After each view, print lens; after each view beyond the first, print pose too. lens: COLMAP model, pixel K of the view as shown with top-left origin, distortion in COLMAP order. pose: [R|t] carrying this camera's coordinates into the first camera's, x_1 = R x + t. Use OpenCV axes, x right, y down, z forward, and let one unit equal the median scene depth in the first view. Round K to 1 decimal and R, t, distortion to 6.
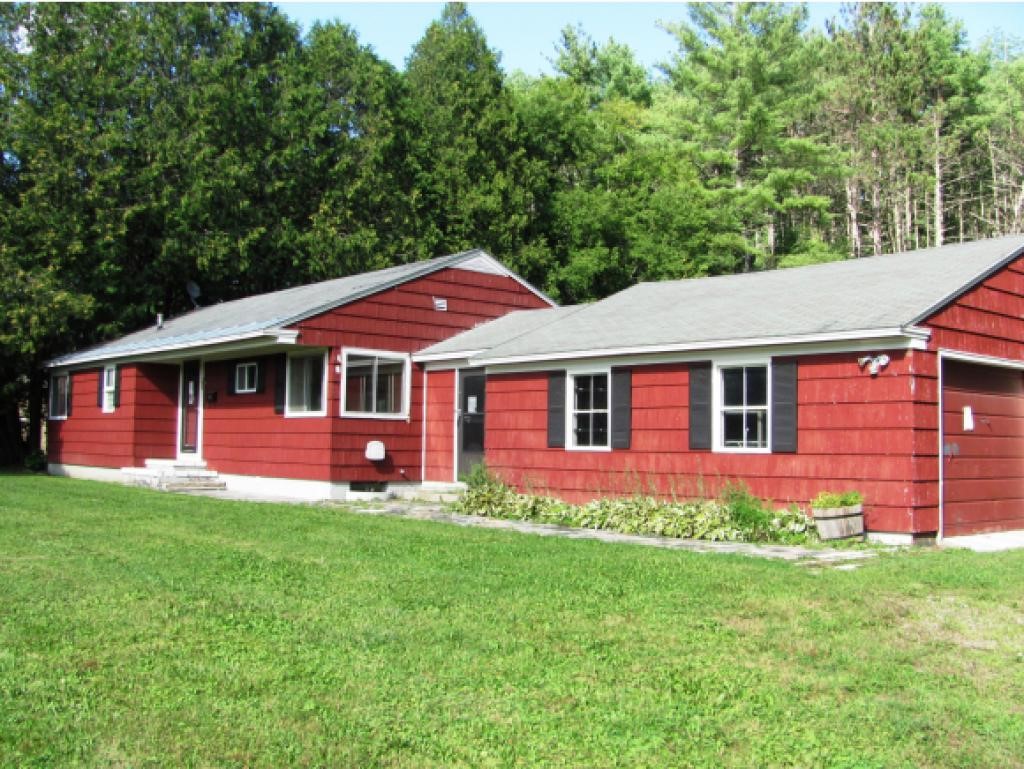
lens RADIAL K [[1084.3, 0, 512.4], [0, 1084.3, 381.9], [0, 0, 1]] dist [-0.155714, 0.000000]
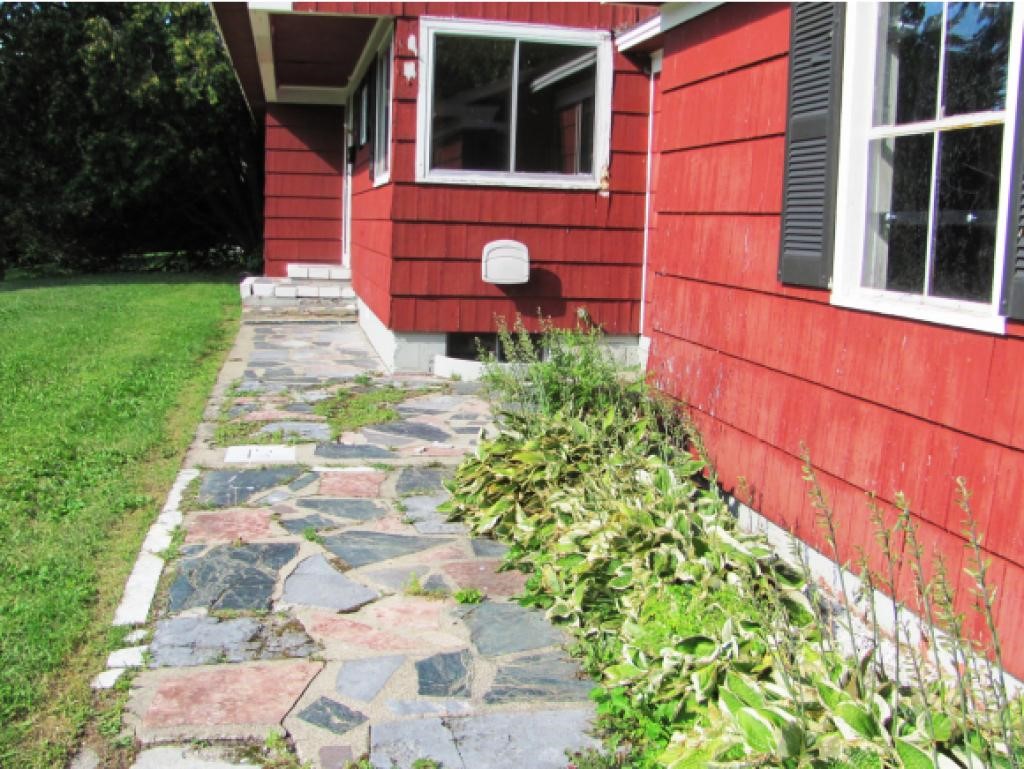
lens RADIAL K [[1084.3, 0, 511.2], [0, 1084.3, 386.1], [0, 0, 1]] dist [-0.155714, 0.000000]
pose [[0.874964, 0.081651, -0.477253, 0.082183], [0.014184, 0.980933, 0.193826, 0.029210], [0.483979, -0.176360, 0.857124, 0.639135]]
